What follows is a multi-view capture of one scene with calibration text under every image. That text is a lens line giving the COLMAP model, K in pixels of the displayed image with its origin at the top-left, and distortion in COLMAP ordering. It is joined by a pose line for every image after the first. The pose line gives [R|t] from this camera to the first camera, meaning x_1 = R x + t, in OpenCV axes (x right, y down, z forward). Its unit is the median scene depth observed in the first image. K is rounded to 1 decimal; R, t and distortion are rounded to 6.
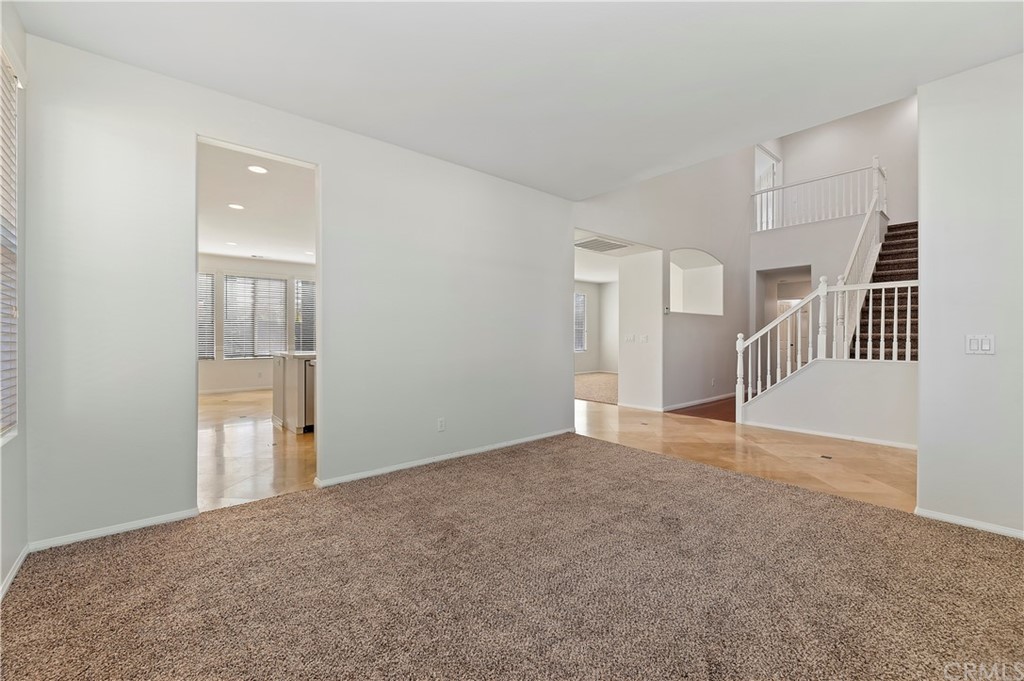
lens RADIAL K [[424.0, 0, 524.8], [0, 424.0, 335.7], [0, 0, 1]] dist [0.000114, 0.000038]
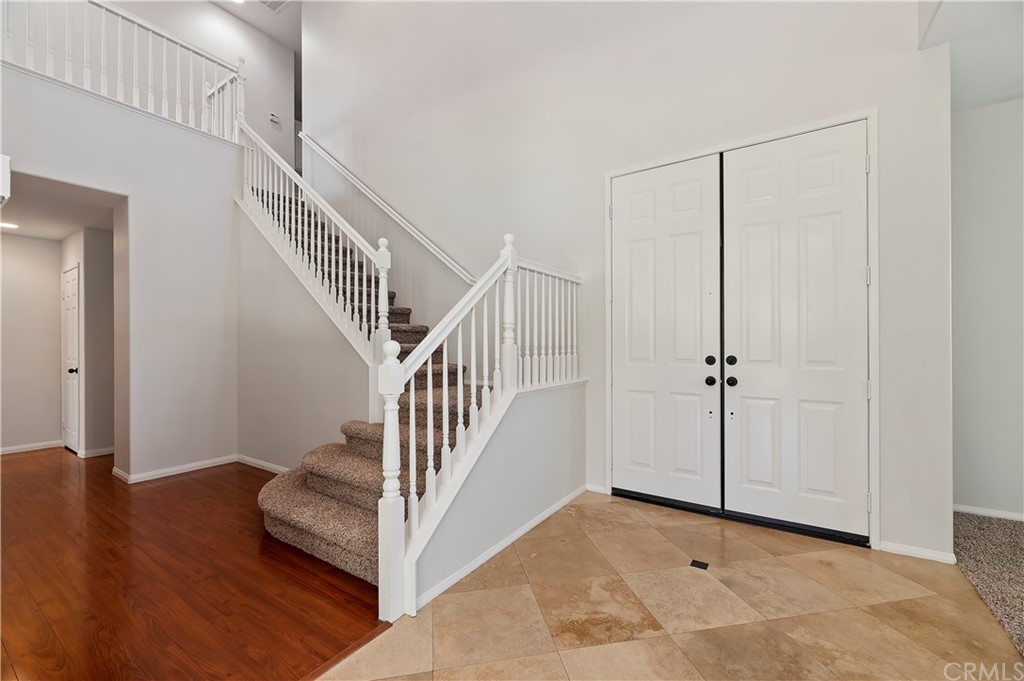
lens RADIAL K [[428.1, 0, 493.8], [0, 428.1, 341.8], [0, 0, 1]] dist [-0.000762, -0.000076]
pose [[-0.245728, -0.000790, 0.969338, 0.270311], [0.007642, 0.999967, 0.002752, -0.011722], [-0.969309, 0.008084, -0.245714, 1.626671]]
